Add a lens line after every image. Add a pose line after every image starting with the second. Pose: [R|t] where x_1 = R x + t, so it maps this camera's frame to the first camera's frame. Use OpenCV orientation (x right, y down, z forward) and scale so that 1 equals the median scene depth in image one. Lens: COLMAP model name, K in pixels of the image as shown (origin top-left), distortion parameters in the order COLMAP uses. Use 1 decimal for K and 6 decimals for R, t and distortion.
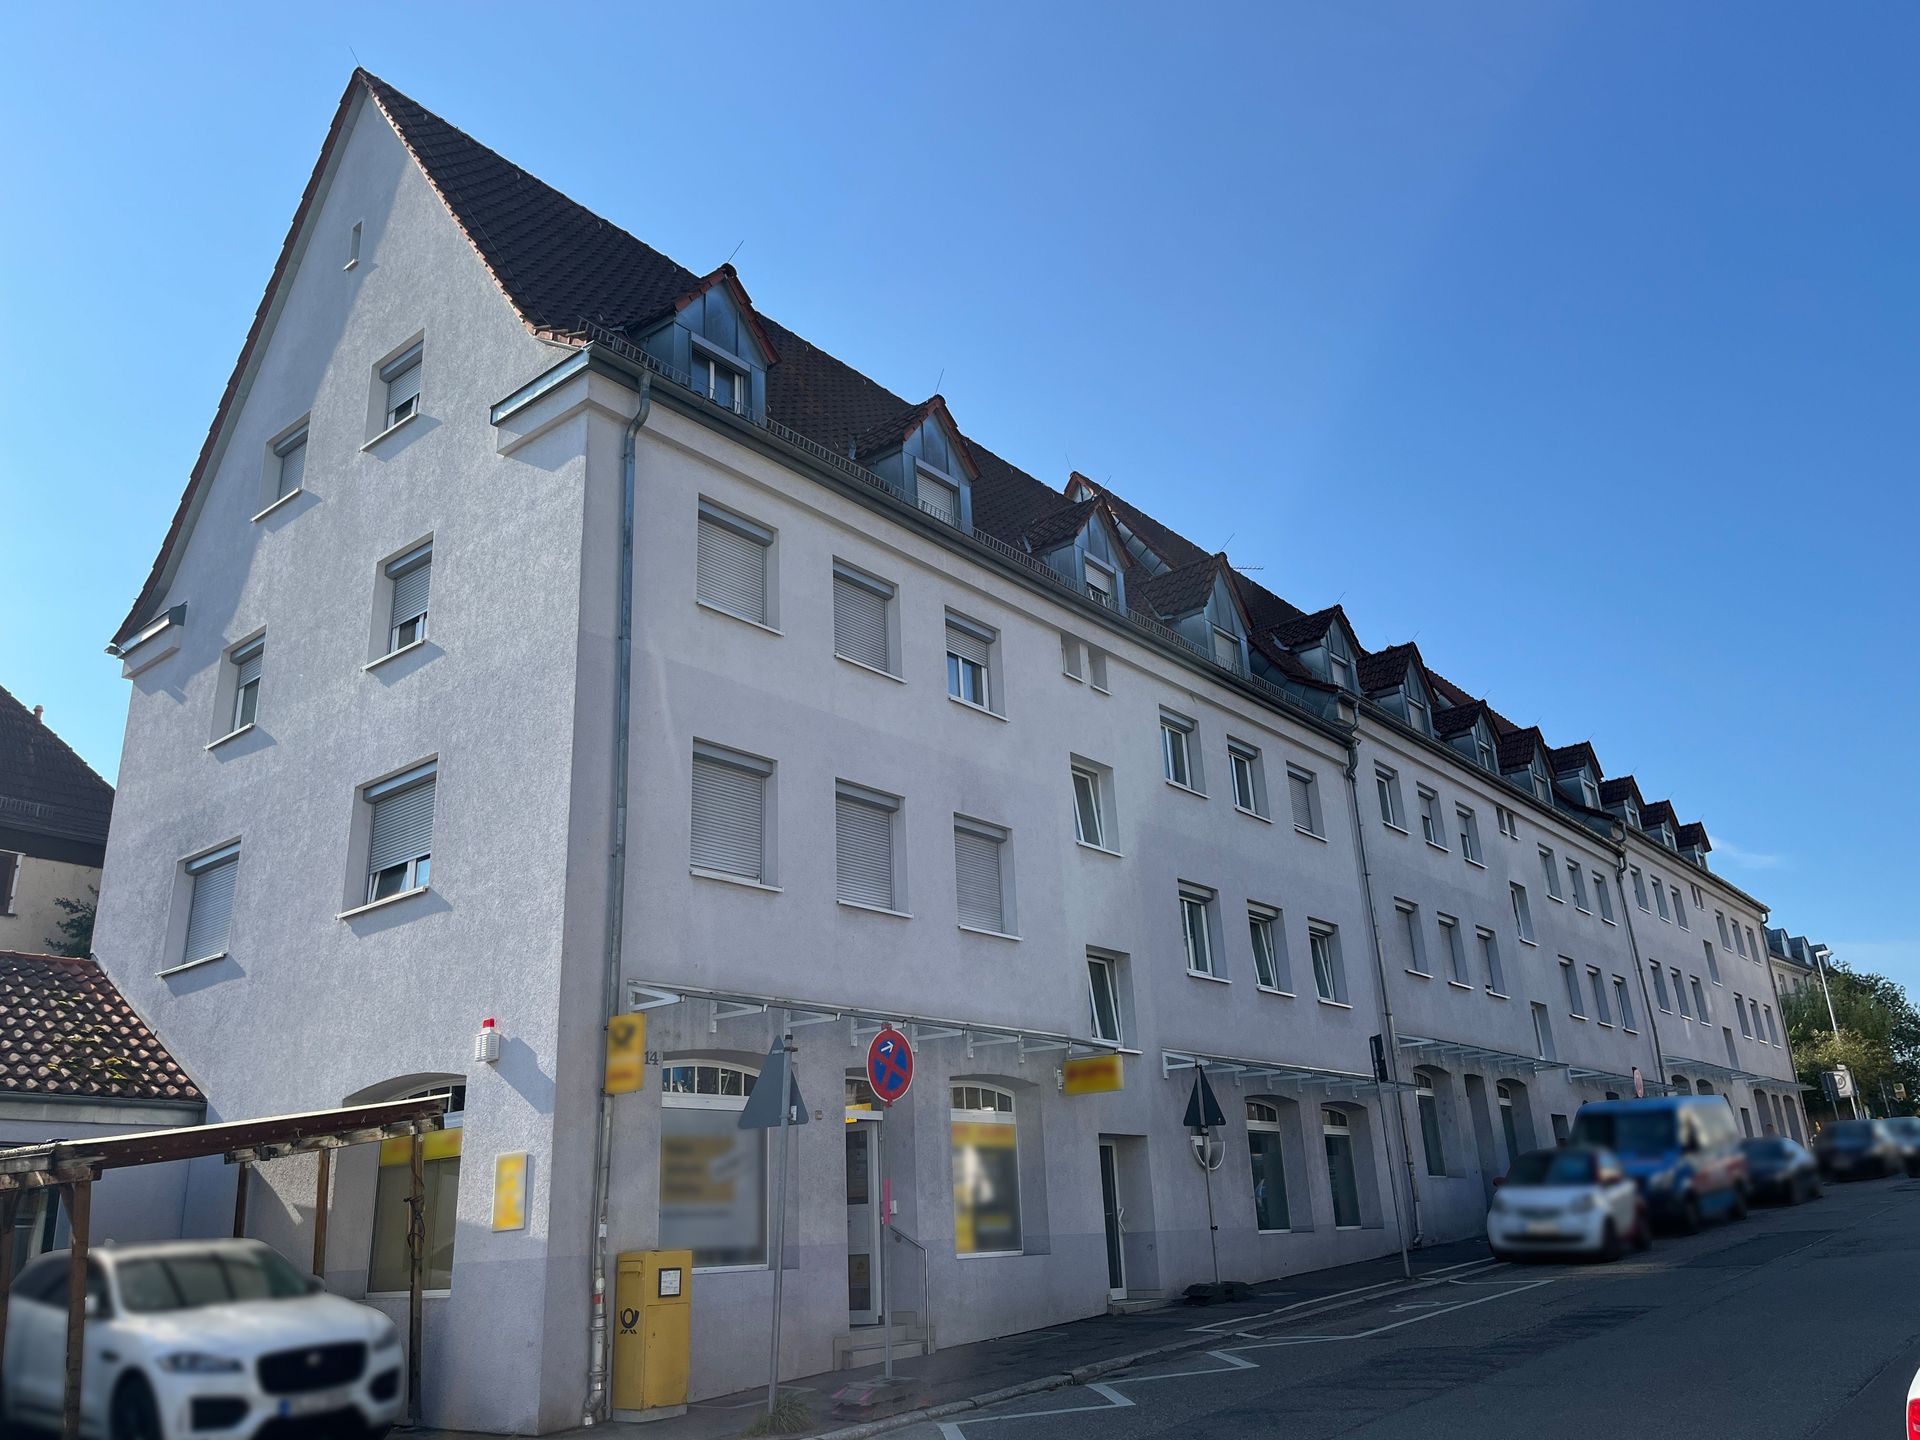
lens RADIAL K [[1477.9, 0, 960.0], [0, 1477.9, 720.0], [0, 0, 1]] dist [0.008649, 0.002767]
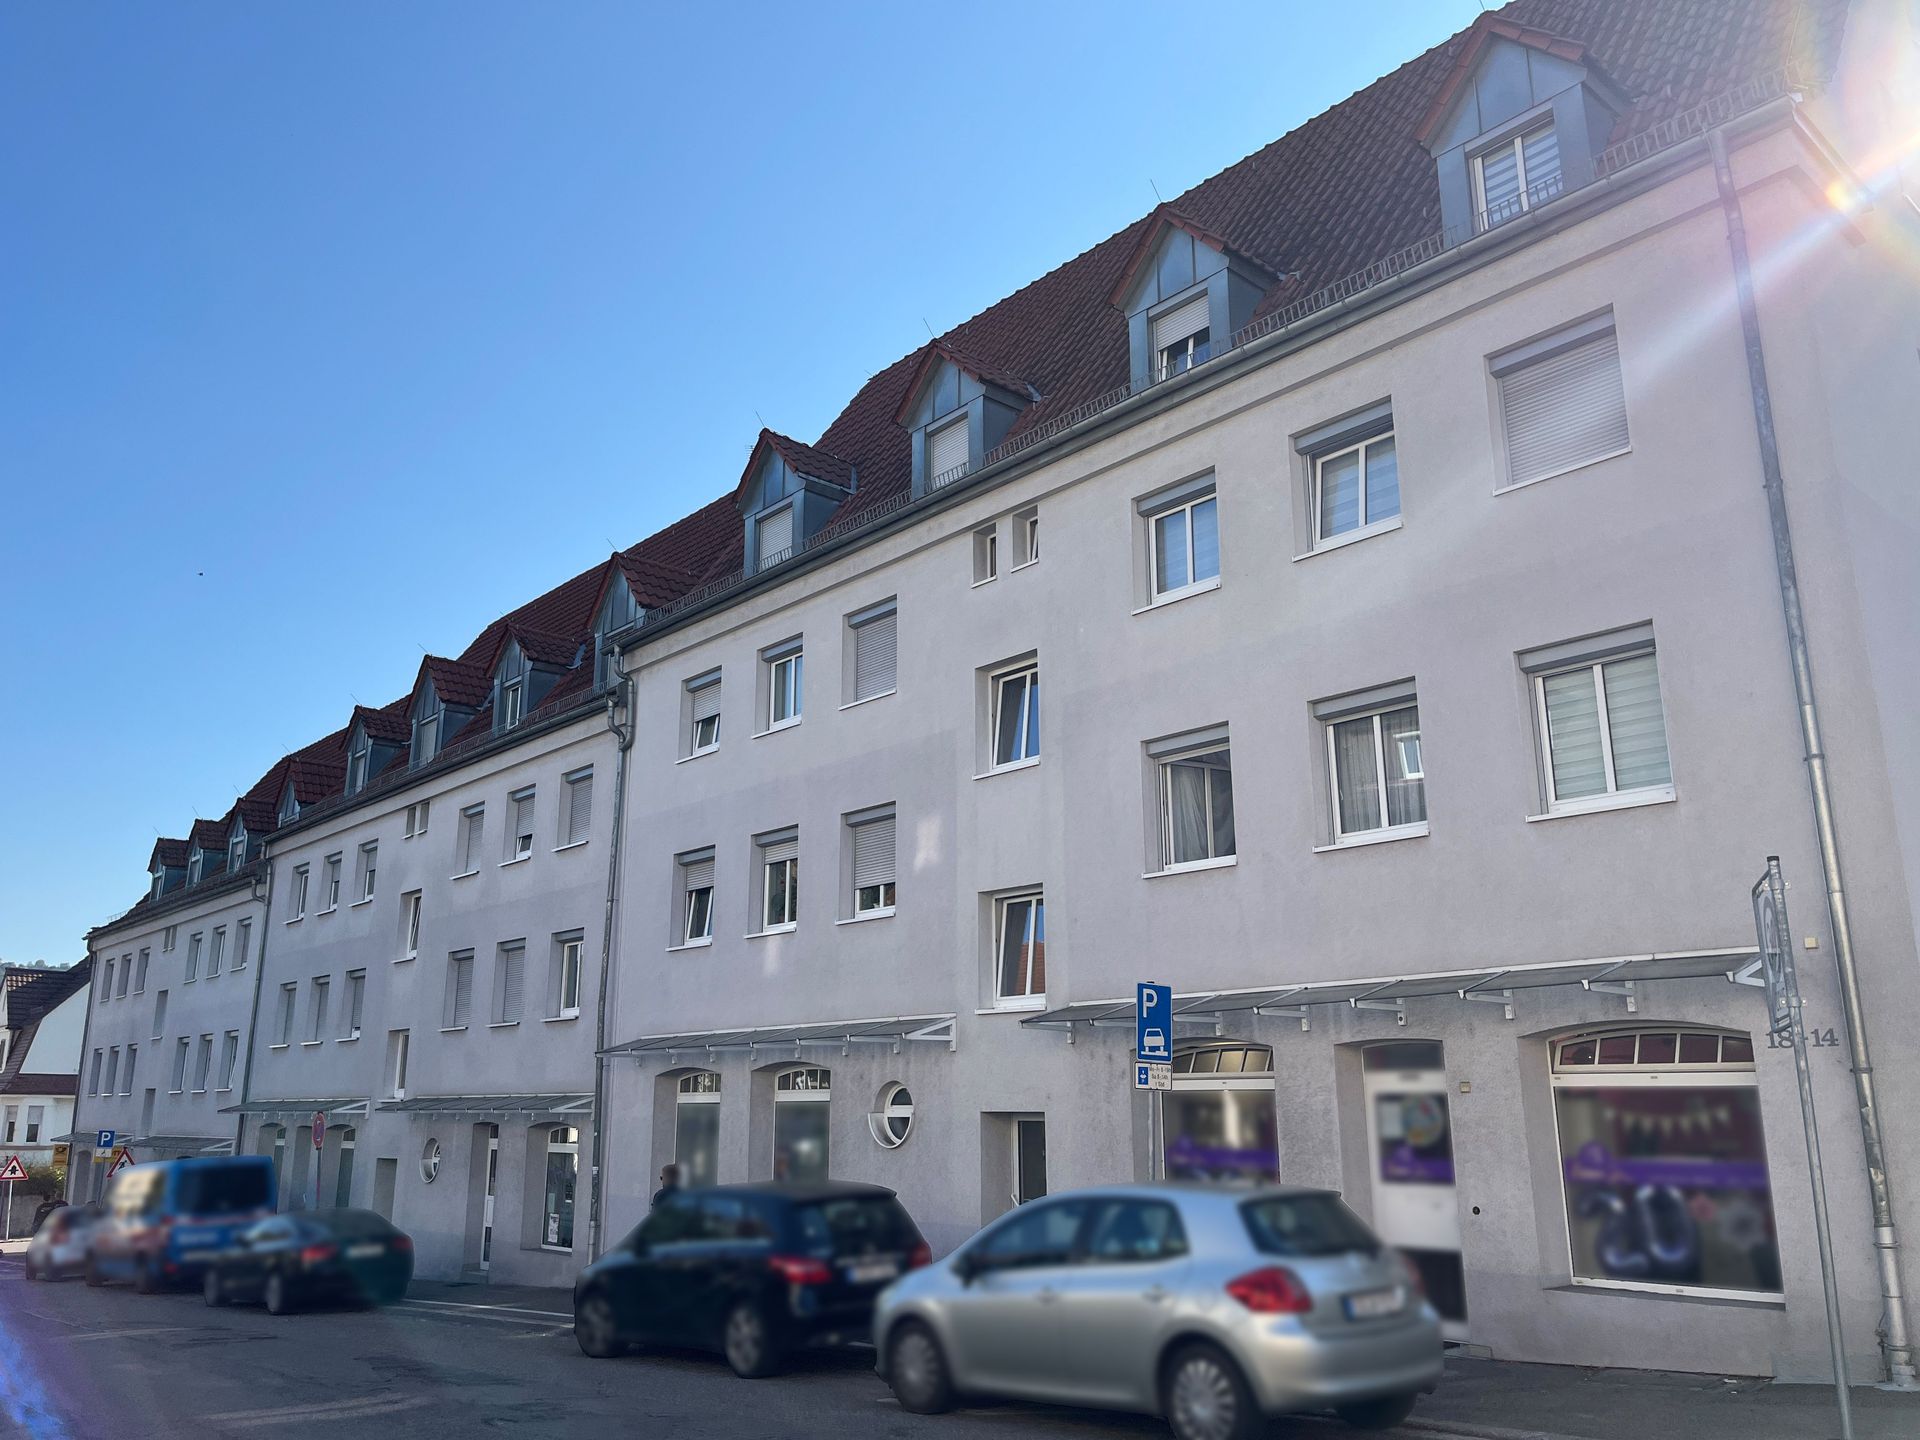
lens RADIAL K [[1477.9, 0, 960.0], [0, 1477.9, 720.0], [0, 0, 1]] dist [0.008649, 0.002767]
pose [[-0.136181, -0.220255, -0.965890, 0.995679], [0.340762, 0.905067, -0.254429, 0.293688], [0.930234, -0.363787, -0.048199, 1.149232]]
